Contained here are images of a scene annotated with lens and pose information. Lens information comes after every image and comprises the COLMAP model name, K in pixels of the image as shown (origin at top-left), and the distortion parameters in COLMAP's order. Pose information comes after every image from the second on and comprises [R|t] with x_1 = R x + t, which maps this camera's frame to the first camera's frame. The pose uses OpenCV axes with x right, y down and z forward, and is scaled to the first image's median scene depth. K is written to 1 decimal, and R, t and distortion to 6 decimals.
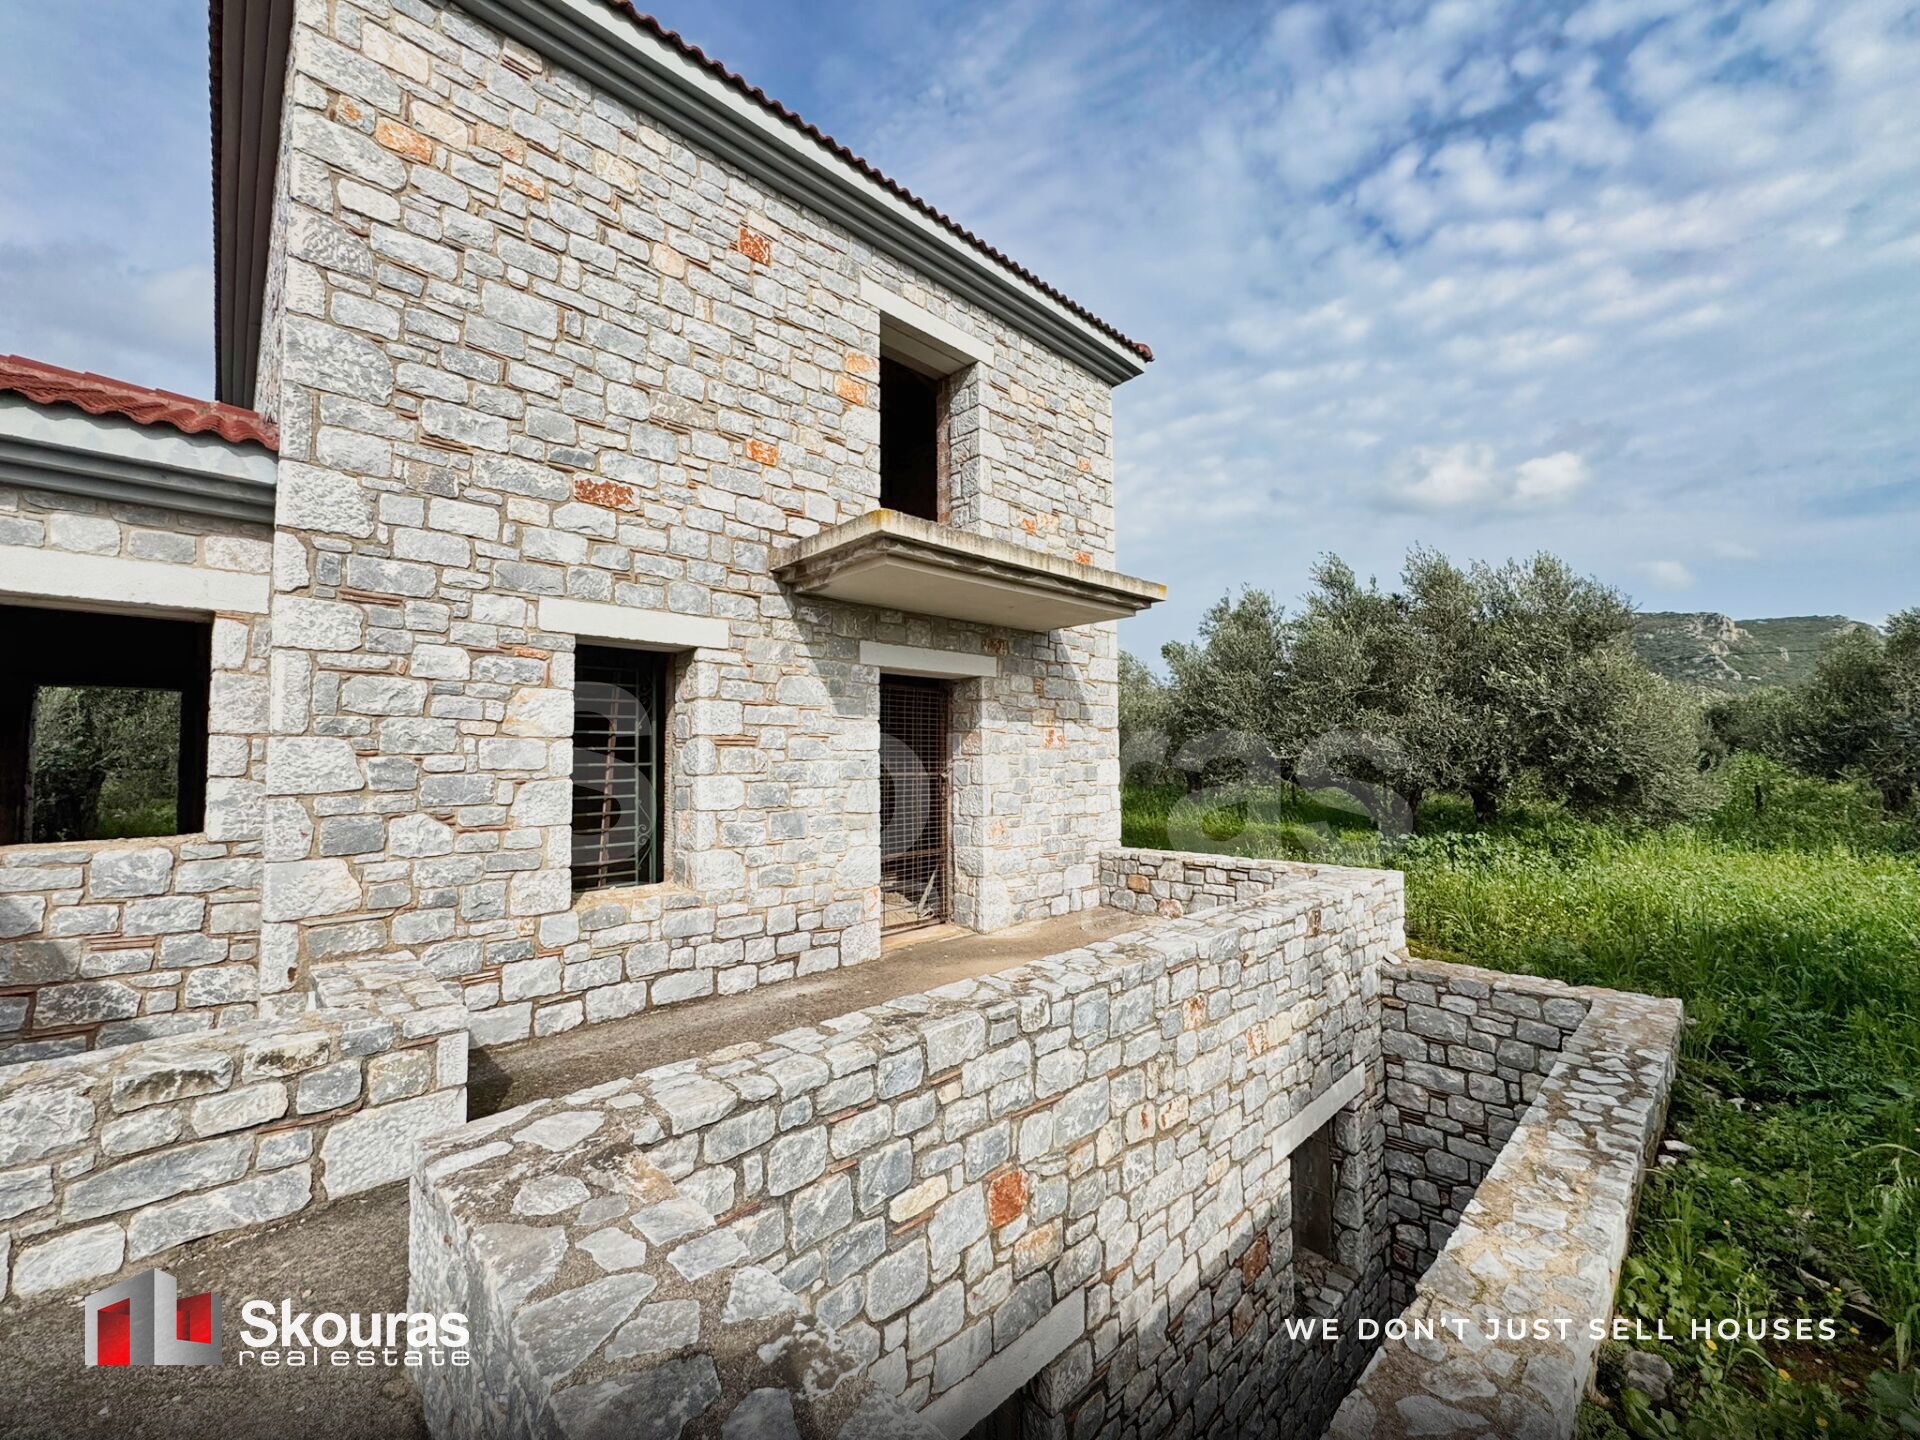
lens RADIAL K [[764.9, 0, 963.3], [0, 764.9, 717.3], [0, 0, 1]] dist [-0.002153, -0.000053]
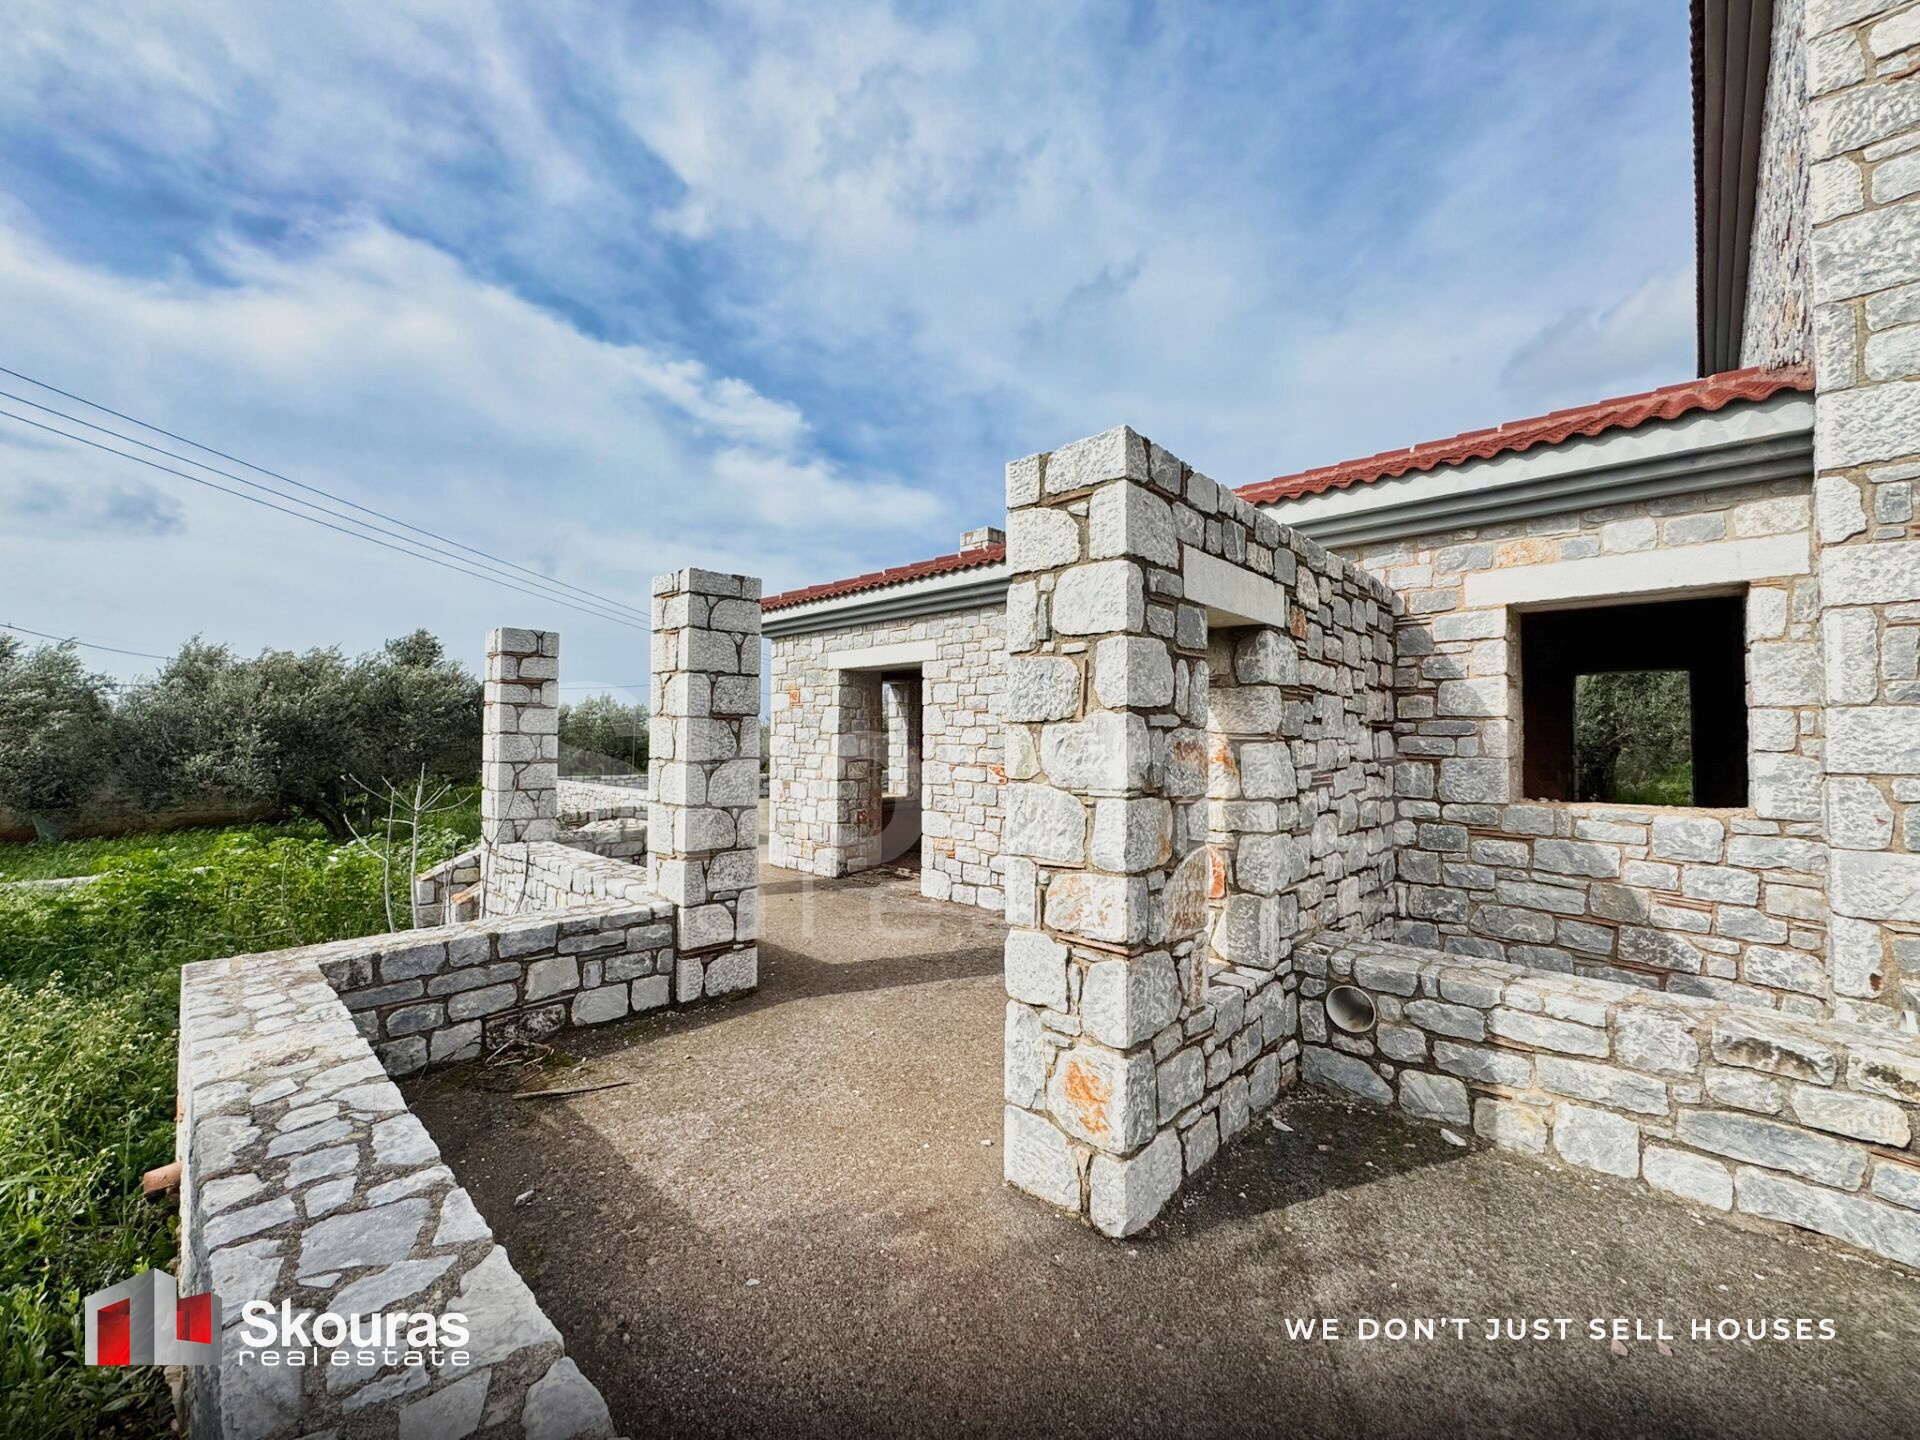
lens RADIAL K [[764.9, 0, 963.3], [0, 764.9, 717.3], [0, 0, 1]] dist [-0.002153, -0.000053]
pose [[0.030147, -0.019777, -0.999350, -0.036275], [0.047203, 0.998717, -0.018340, 0.004127], [0.998430, -0.046619, 0.031042, -0.035246]]
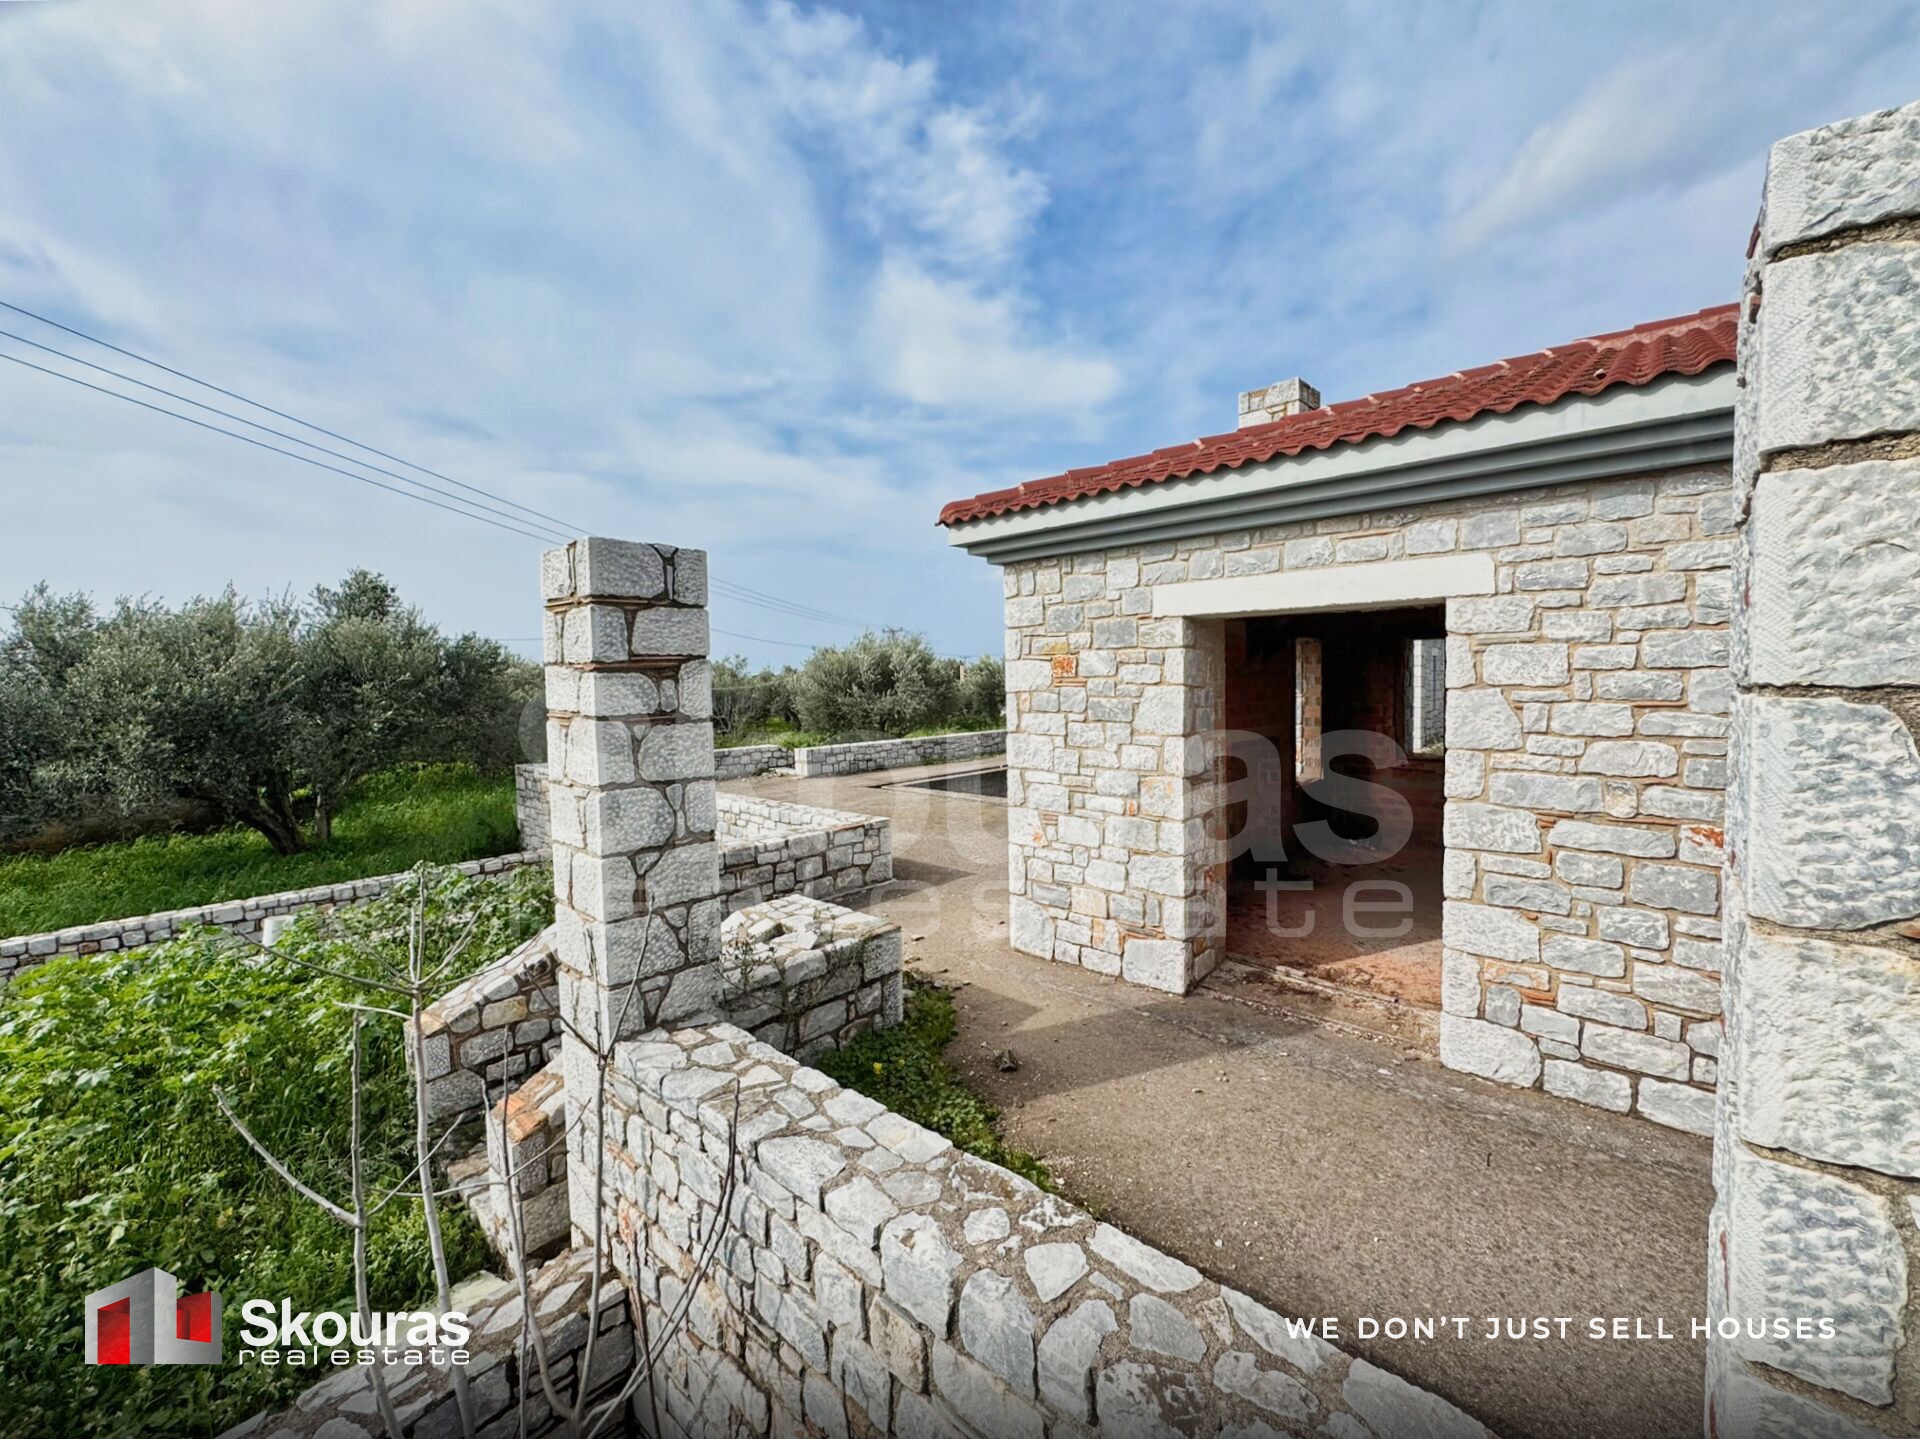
lens RADIAL K [[775.3, 0, 962.7], [0, 775.3, 717.1], [0, 0, 1]] dist [-0.002701, 0.000118]
pose [[0.056668, 0.057633, -0.996728, -0.973058], [0.070949, 0.995576, 0.061601, -0.122582], [0.995869, -0.074208, 0.052328, -0.672579]]
